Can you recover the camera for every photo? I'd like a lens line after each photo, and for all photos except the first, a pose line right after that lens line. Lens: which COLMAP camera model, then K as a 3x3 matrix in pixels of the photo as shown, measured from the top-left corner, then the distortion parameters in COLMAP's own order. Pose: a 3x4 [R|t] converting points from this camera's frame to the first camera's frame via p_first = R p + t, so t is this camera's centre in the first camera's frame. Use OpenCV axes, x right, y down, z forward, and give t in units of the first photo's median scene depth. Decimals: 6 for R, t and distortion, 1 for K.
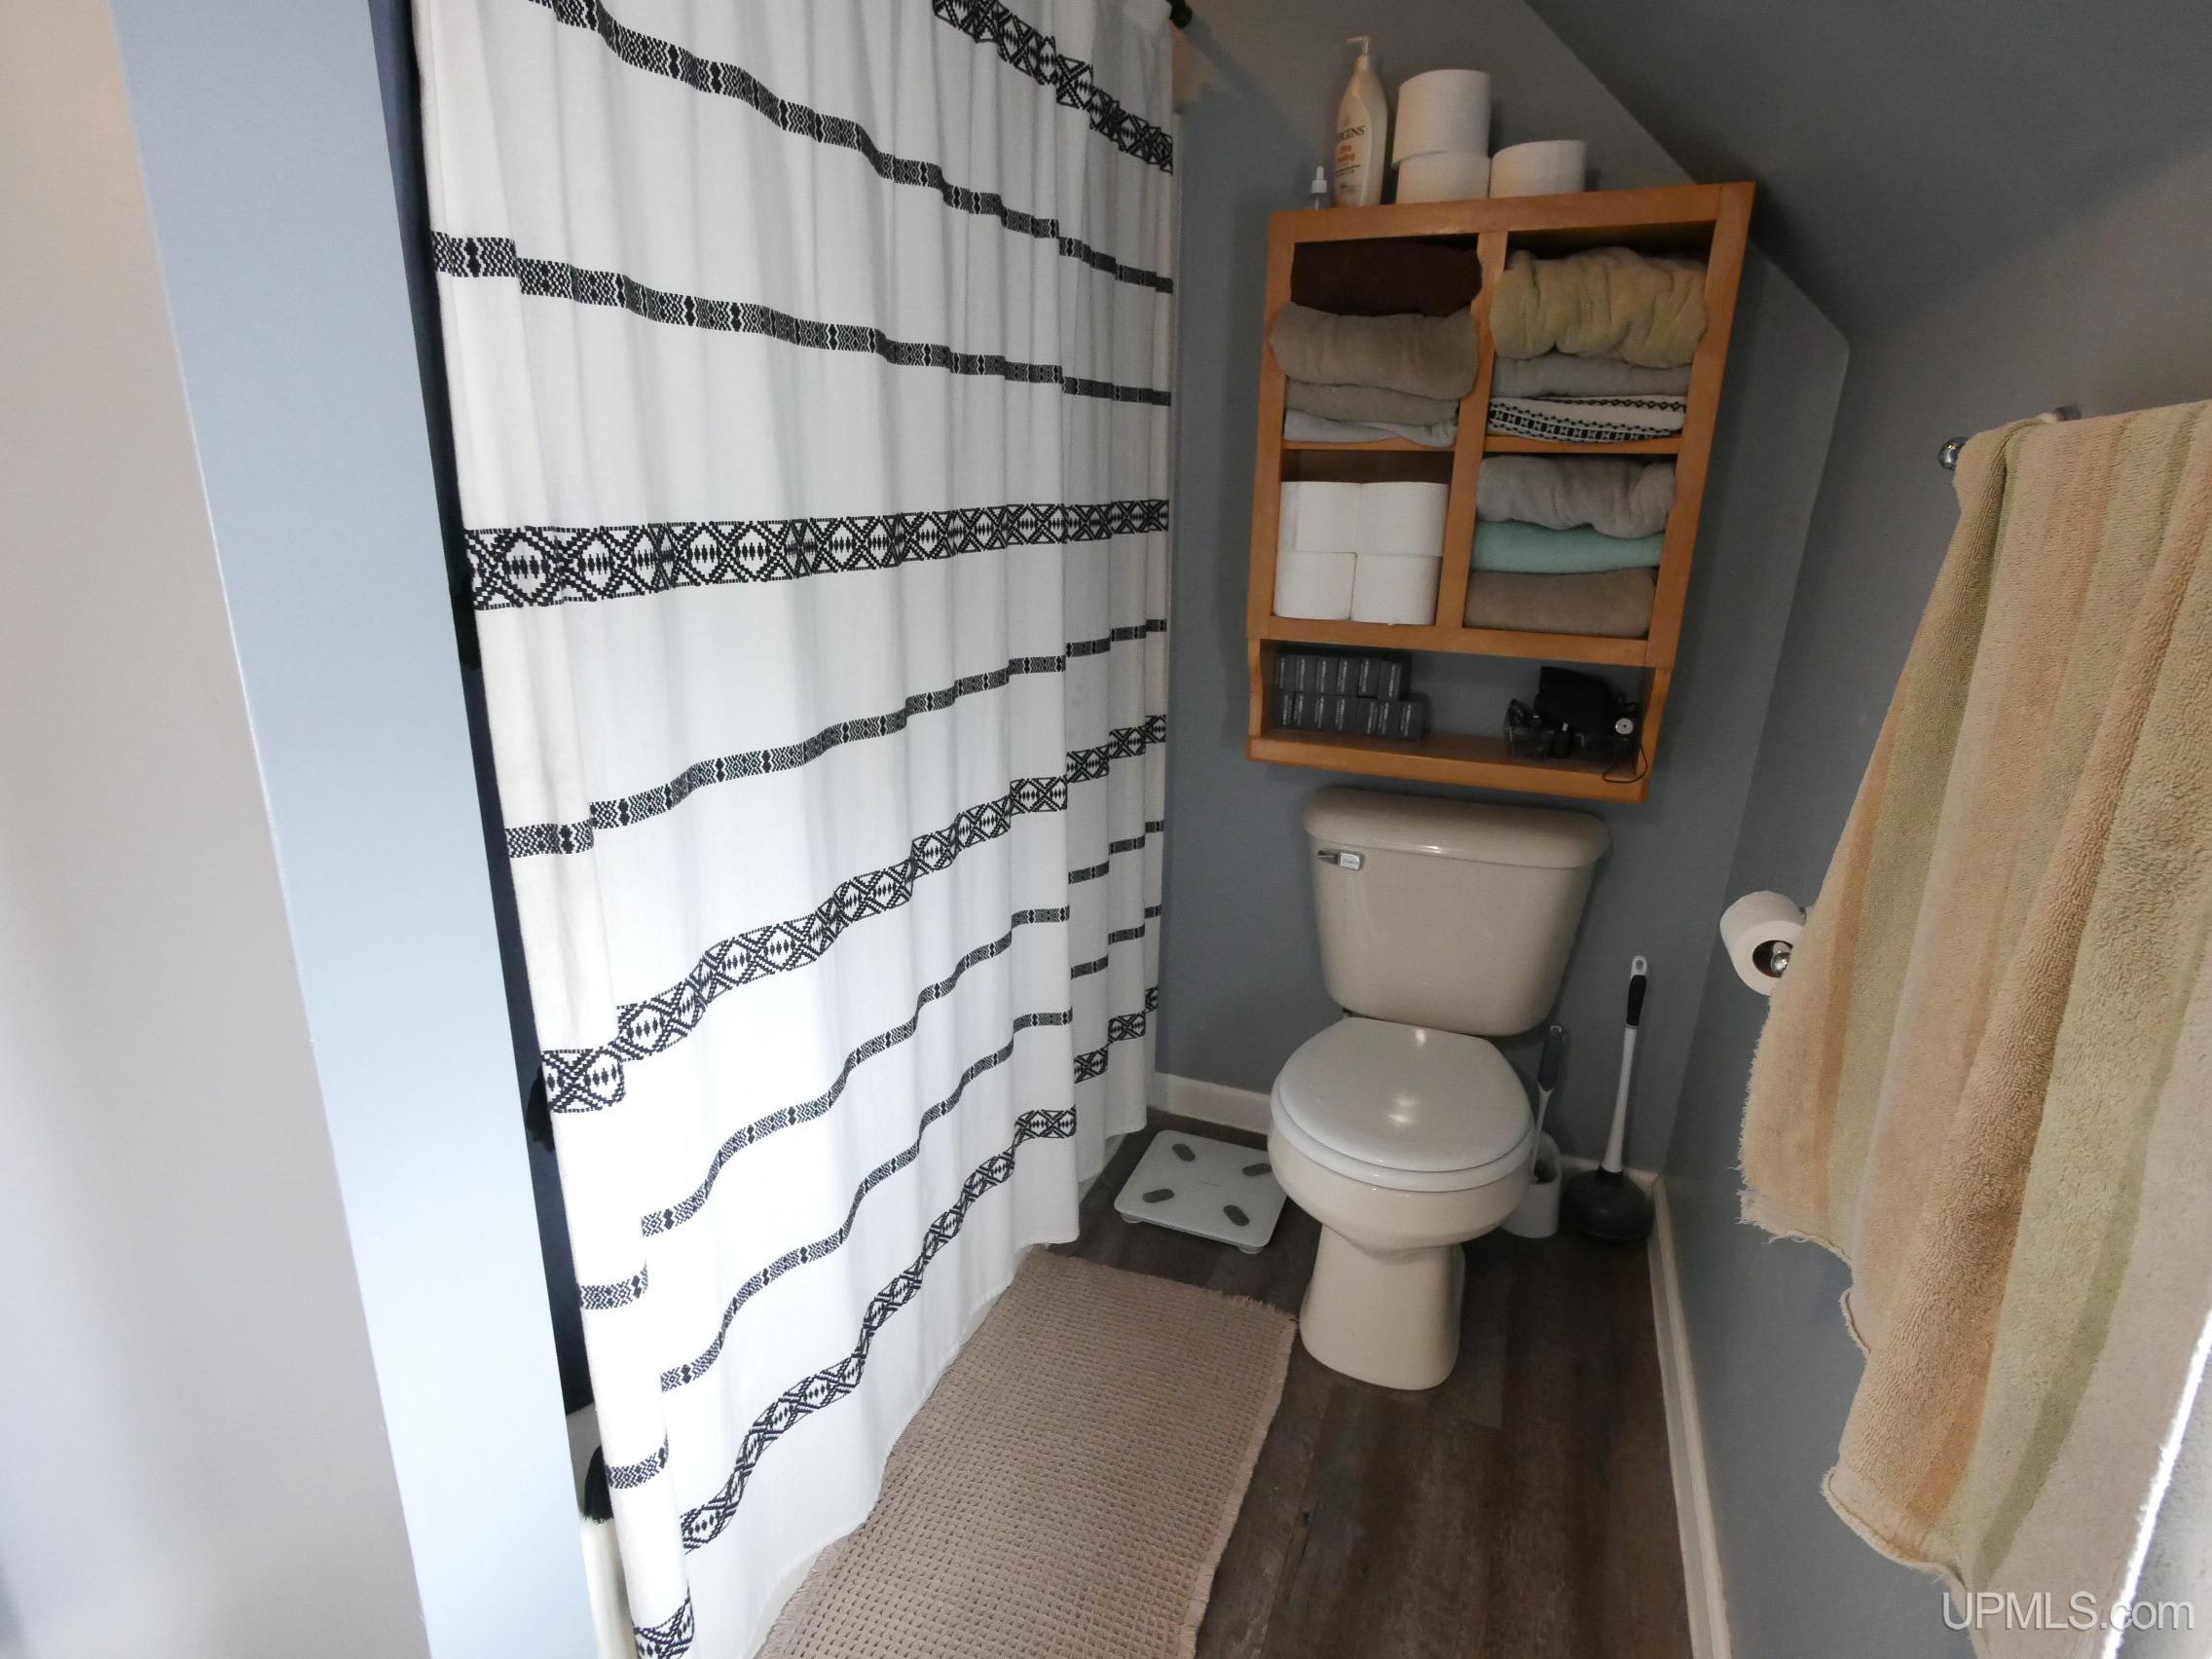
lens RADIAL K [[1118.8, 0, 1107.4], [0, 1118.8, 820.0], [0, 0, 1]] dist [-0.004564, 0.002568]
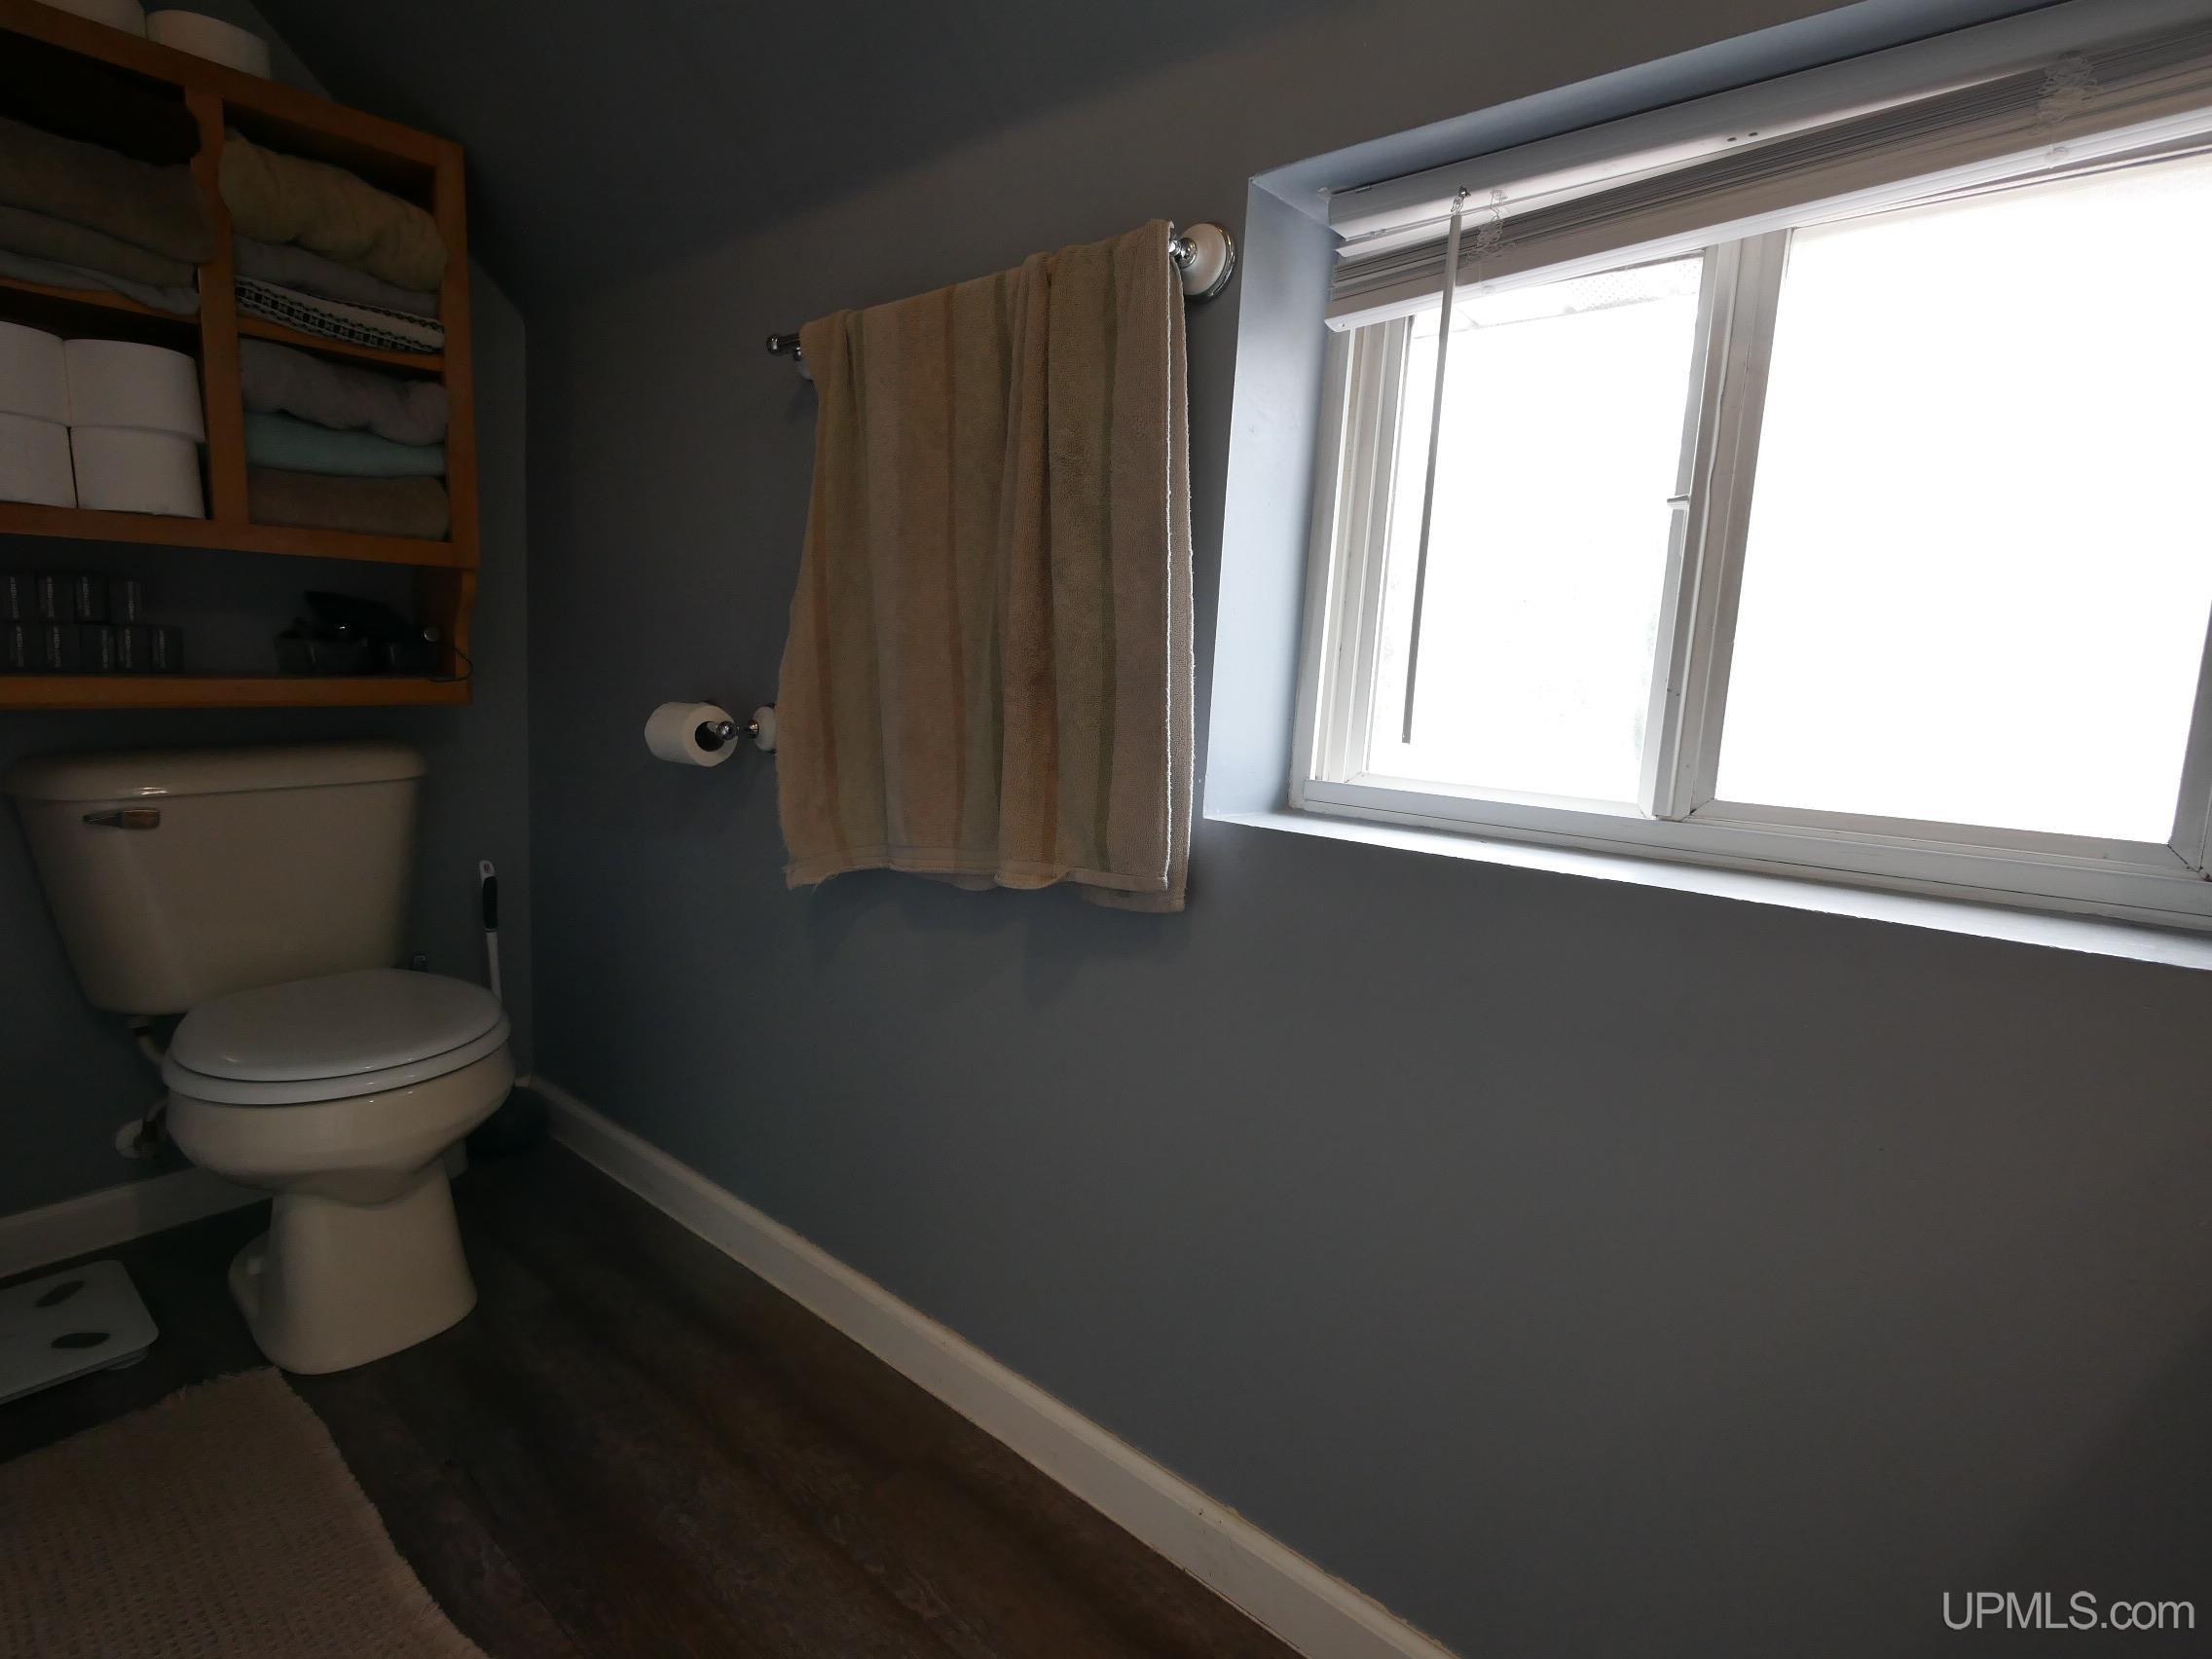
lens RADIAL K [[1118.8, 0, 1105.1], [0, 1118.8, 809.4], [0, 0, 1]] dist [-0.004564, 0.002568]
pose [[0.324109, -0.144456, 0.934926, -0.358522], [0.244923, 0.967390, 0.064566, 0.173800], [-0.913765, 0.208058, 0.348920, 0.101949]]
